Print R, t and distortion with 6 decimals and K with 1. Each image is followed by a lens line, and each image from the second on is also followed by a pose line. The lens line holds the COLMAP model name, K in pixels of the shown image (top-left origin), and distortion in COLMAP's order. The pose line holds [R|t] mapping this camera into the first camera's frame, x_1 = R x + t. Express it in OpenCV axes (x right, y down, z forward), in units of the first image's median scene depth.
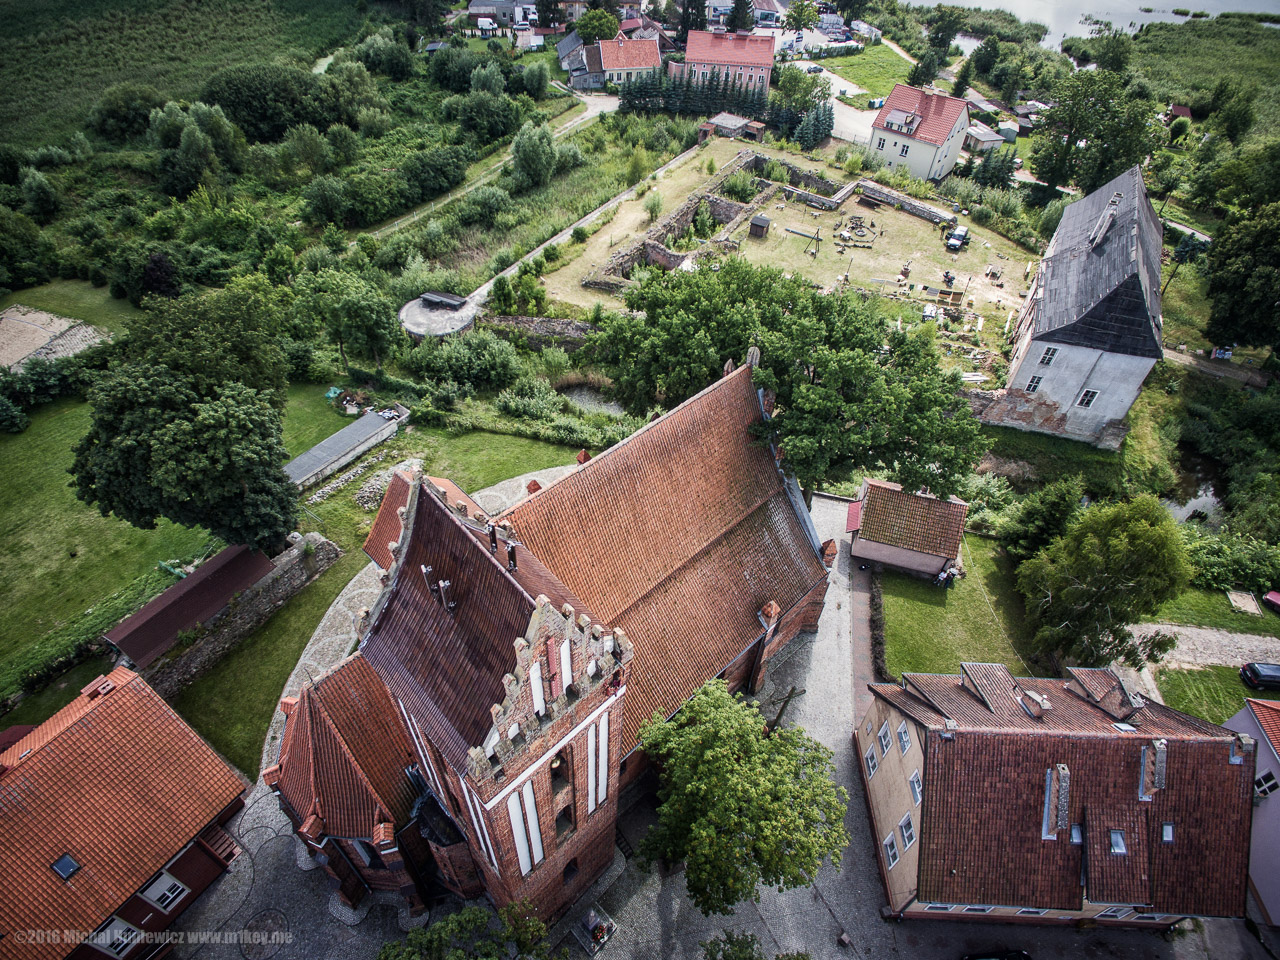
lens RADIAL K [[733.2, 0, 640.0], [0, 733.2, 480.0], [0, 0, 1]] dist [0.007052, 0.002243]
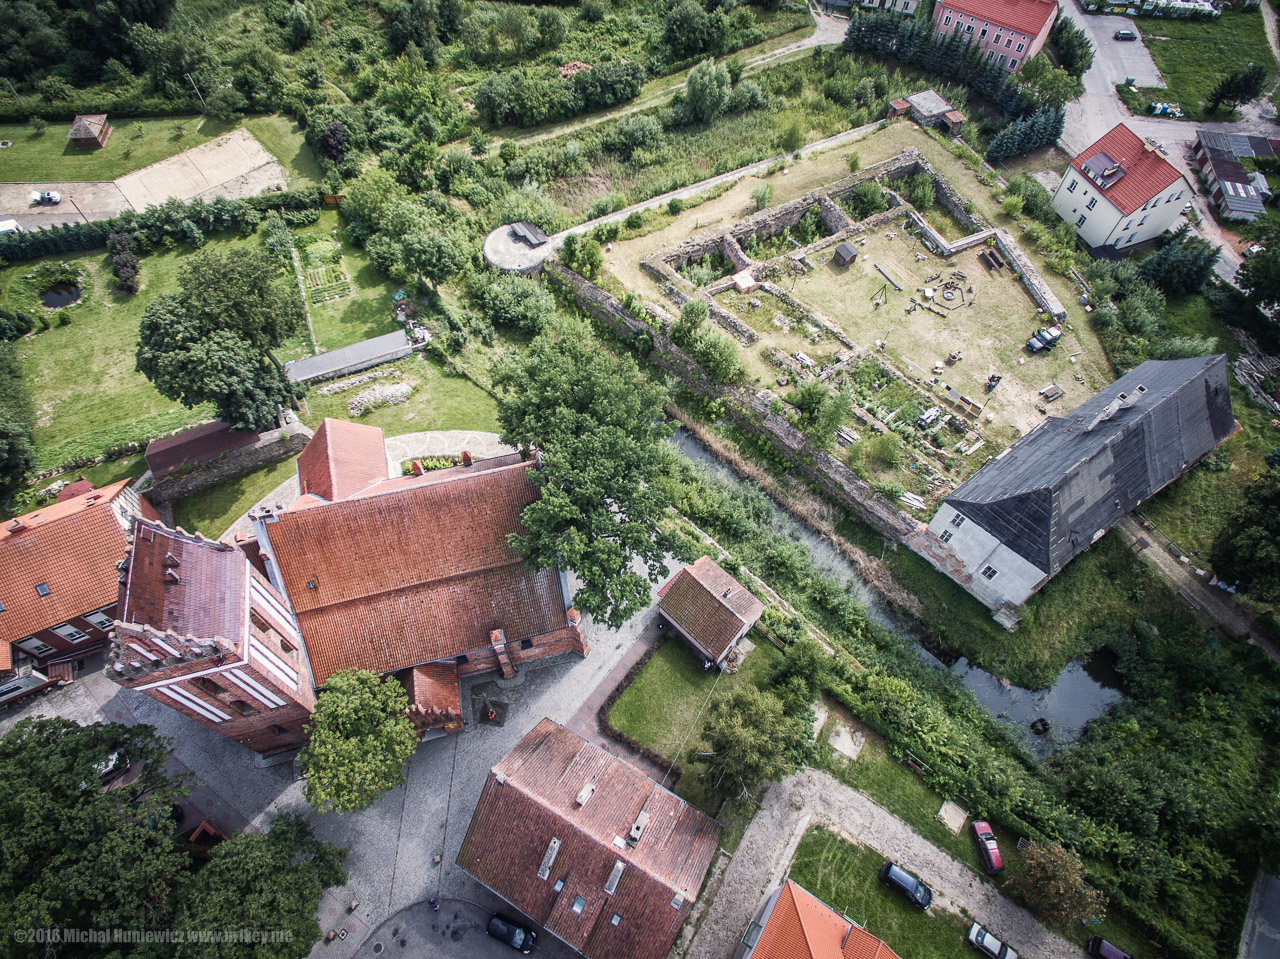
lens RADIAL K [[765.5, 0, 639.0], [0, 765.5, 464.9], [0, 0, 1]] dist [0.008675, 0.000725]
pose [[0.879581, 0.401989, -0.254446, 0.323393], [-0.345143, 0.907276, 0.240263, -0.267265], [0.327436, -0.123511, 0.936766, -0.087357]]
